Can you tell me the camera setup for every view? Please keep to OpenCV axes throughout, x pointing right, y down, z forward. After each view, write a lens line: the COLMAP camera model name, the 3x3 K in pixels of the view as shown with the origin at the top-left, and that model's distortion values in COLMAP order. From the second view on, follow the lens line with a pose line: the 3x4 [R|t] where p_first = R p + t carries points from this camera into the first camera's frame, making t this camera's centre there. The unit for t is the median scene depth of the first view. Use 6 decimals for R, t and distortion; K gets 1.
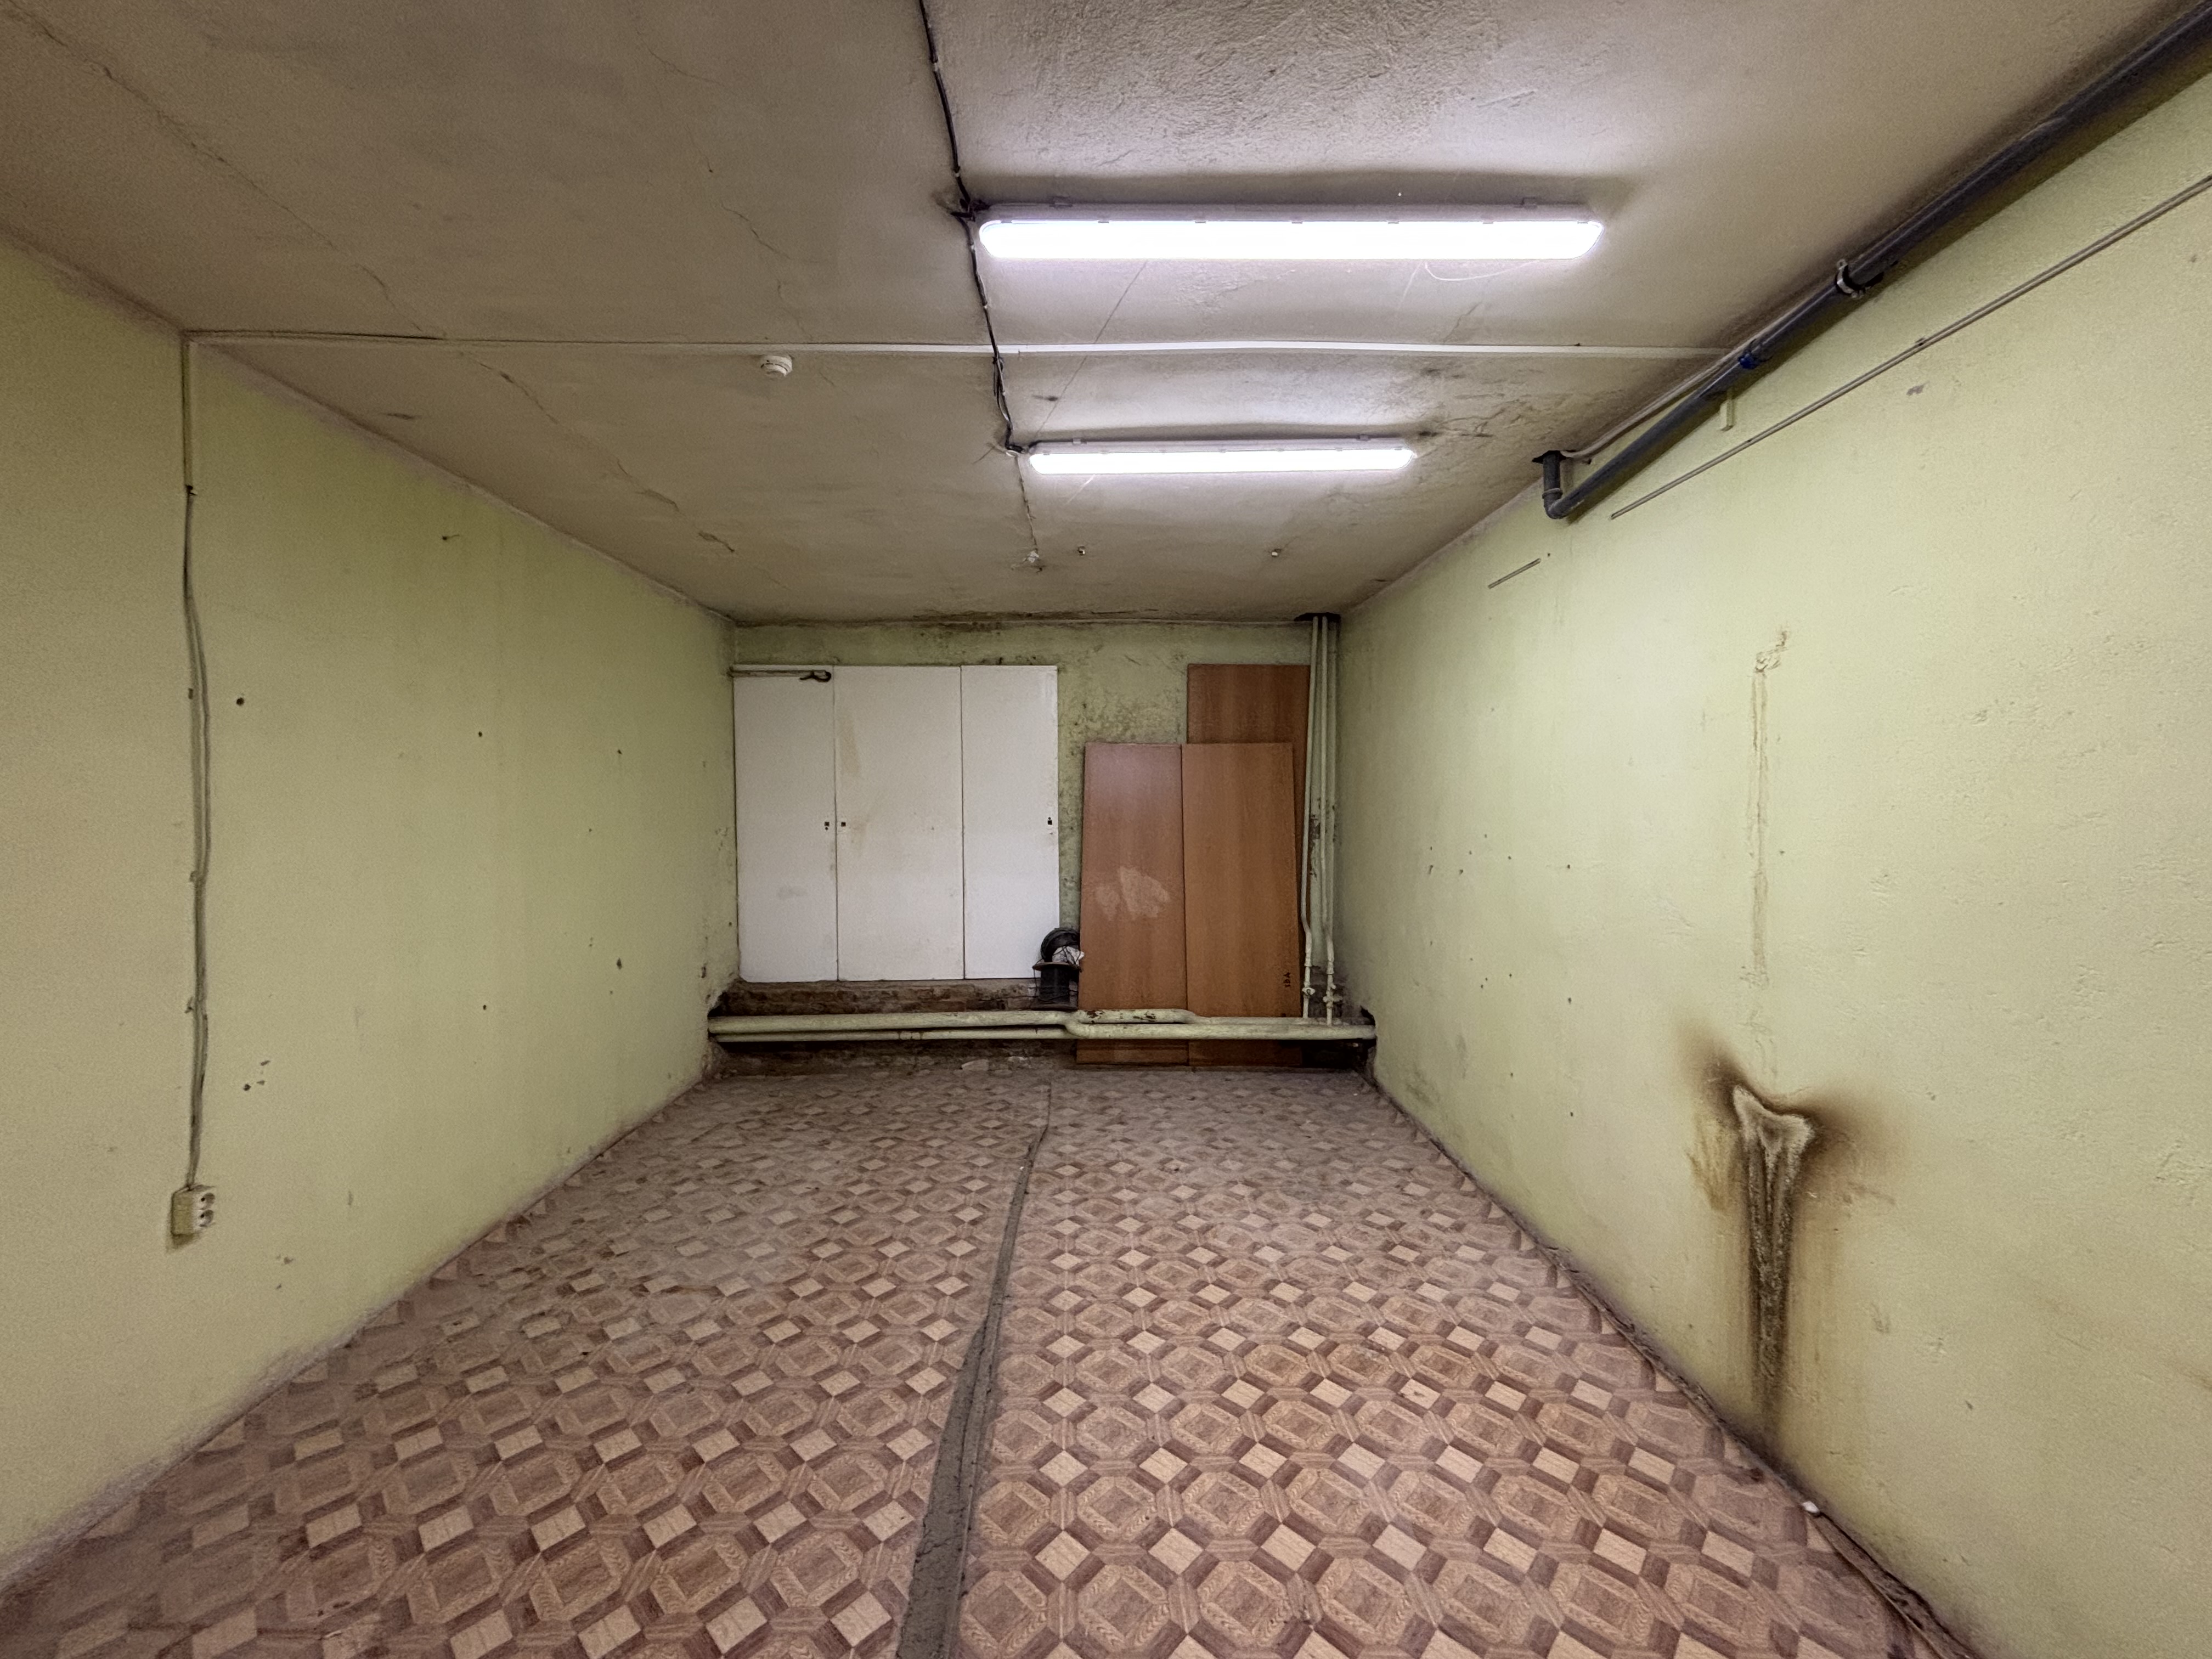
lens RADIAL K [[899.0, 0, 1106.0], [0, 899.0, 829.5], [0, 0, 1]] dist [-0.000071, -0.000002]
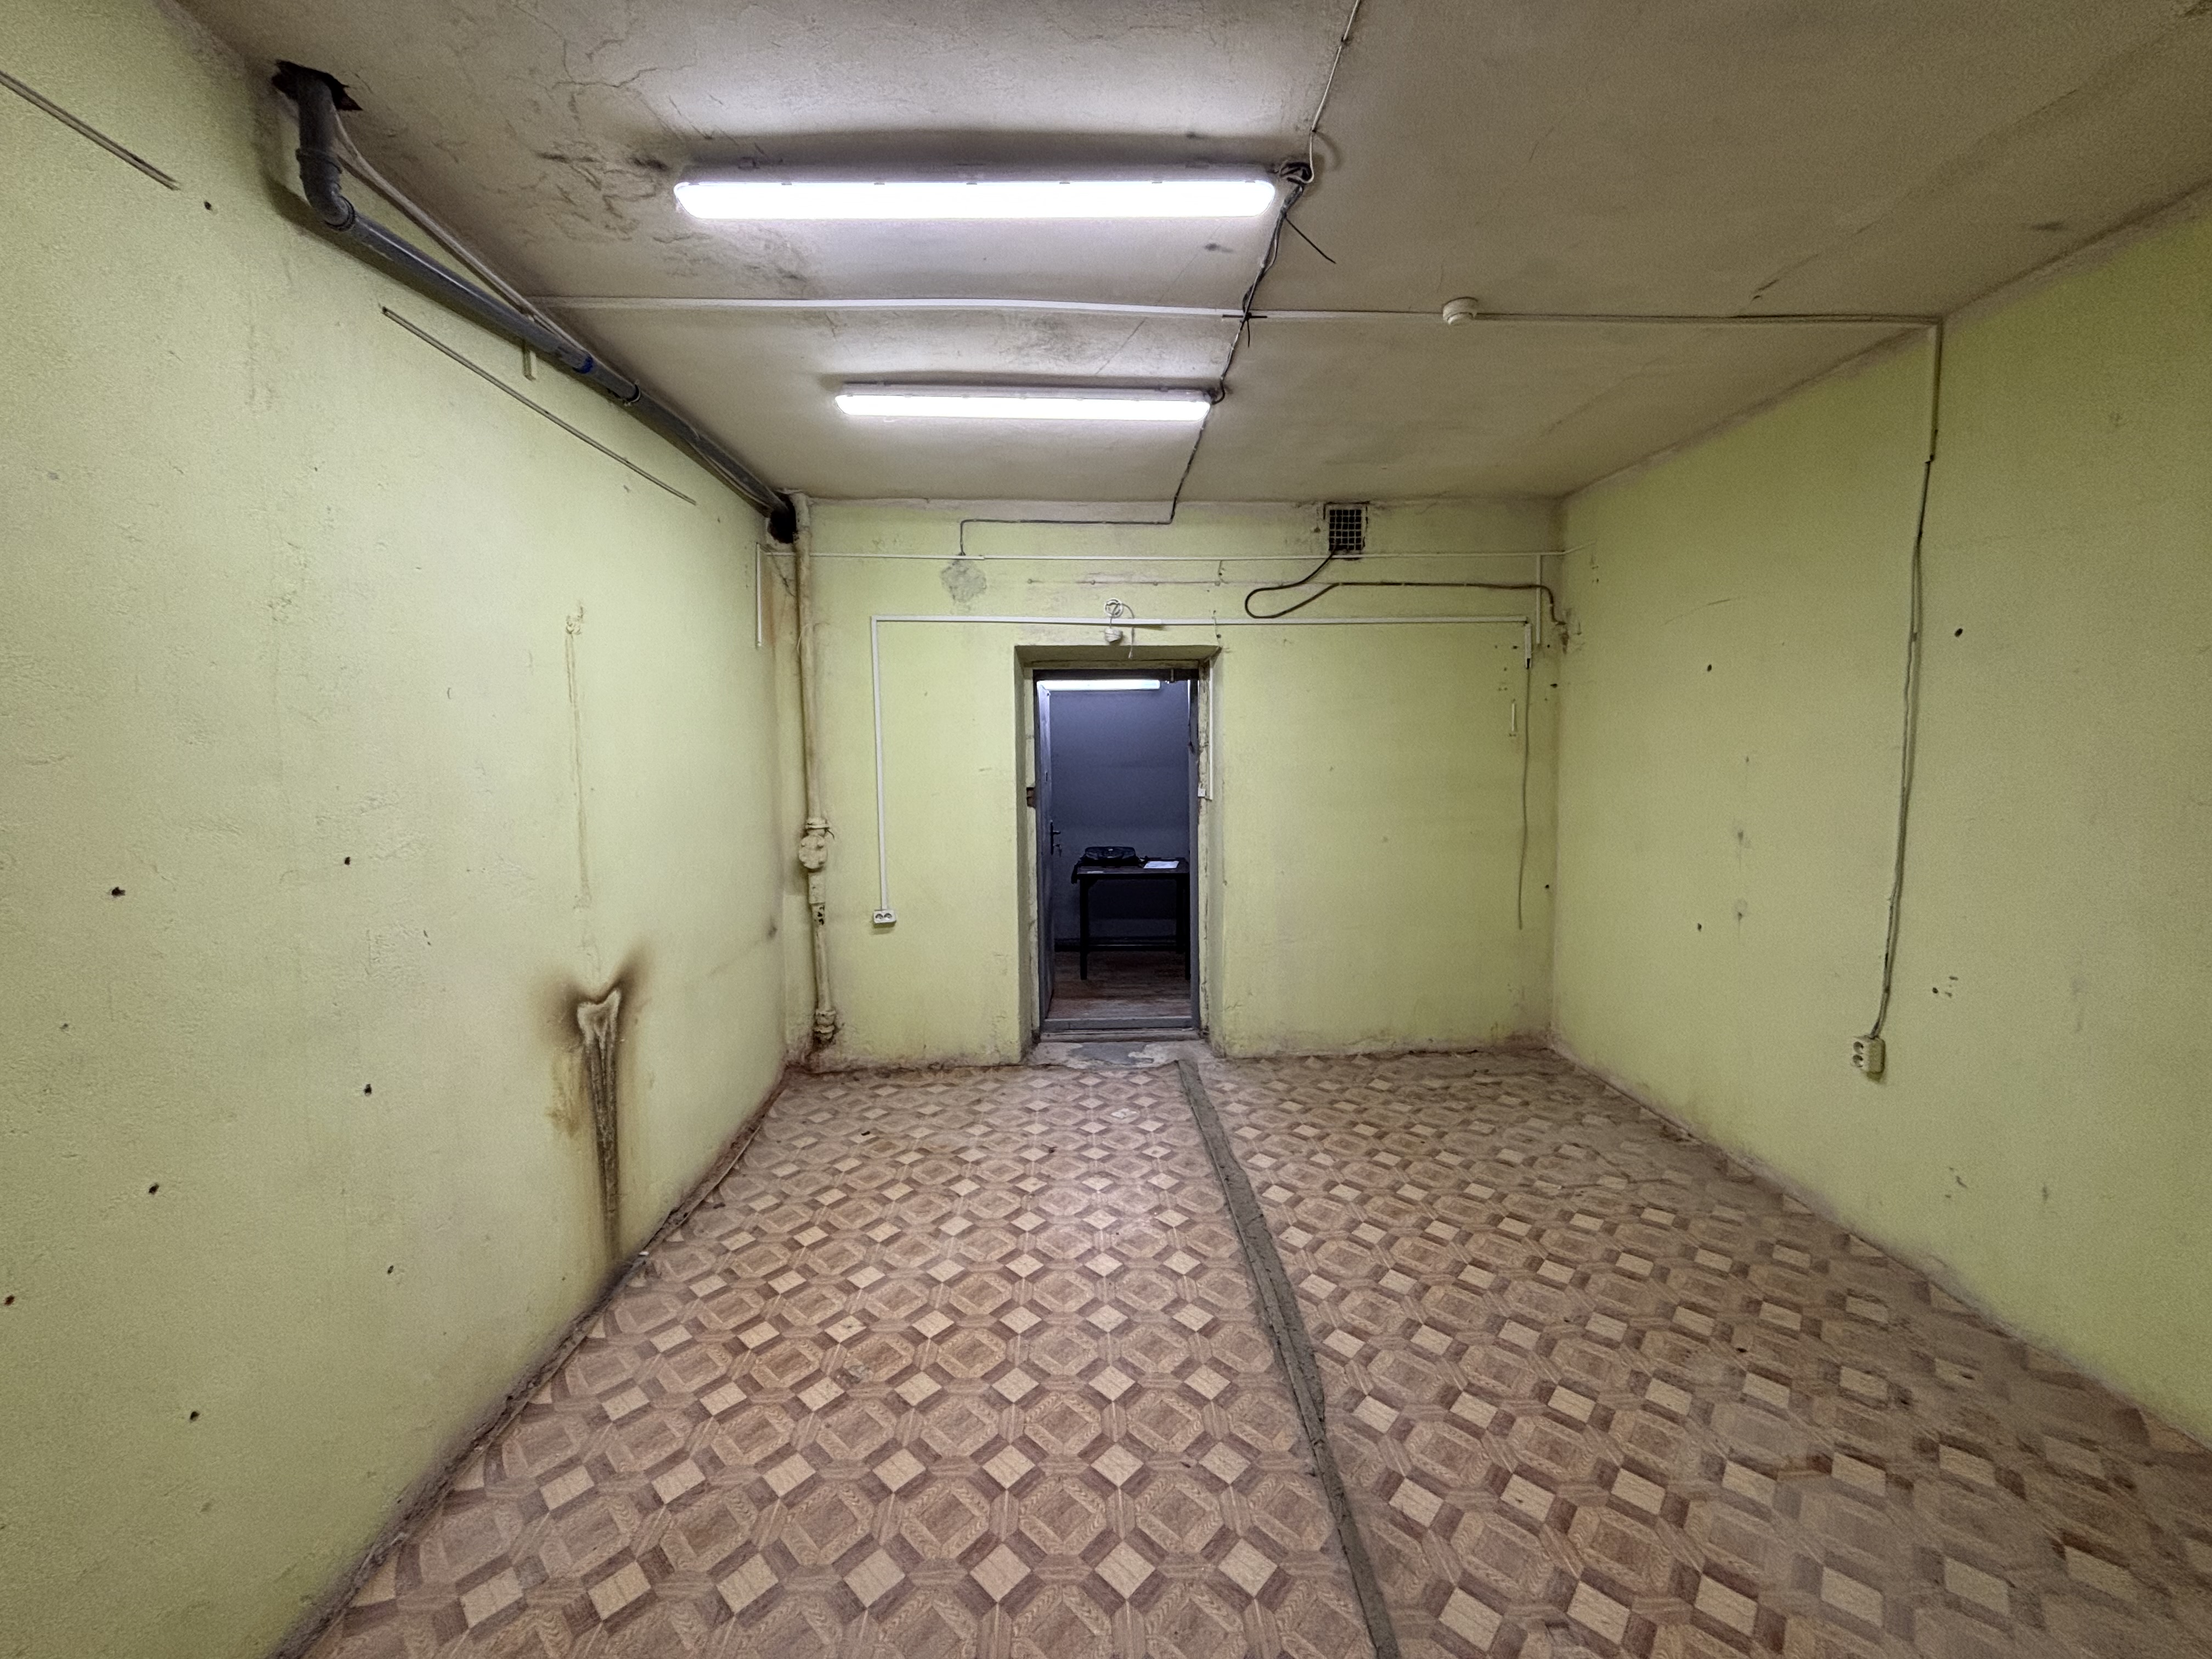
lens RADIAL K [[899.0, 0, 1106.0], [0, 899.0, 829.5], [0, 0, 1]] dist [-0.000071, -0.000002]
pose [[-0.999879, 0.014961, -0.004343, 0.054495], [0.014367, 0.993339, 0.114329, -0.047324], [0.006025, 0.114252, -0.993433, 2.090173]]
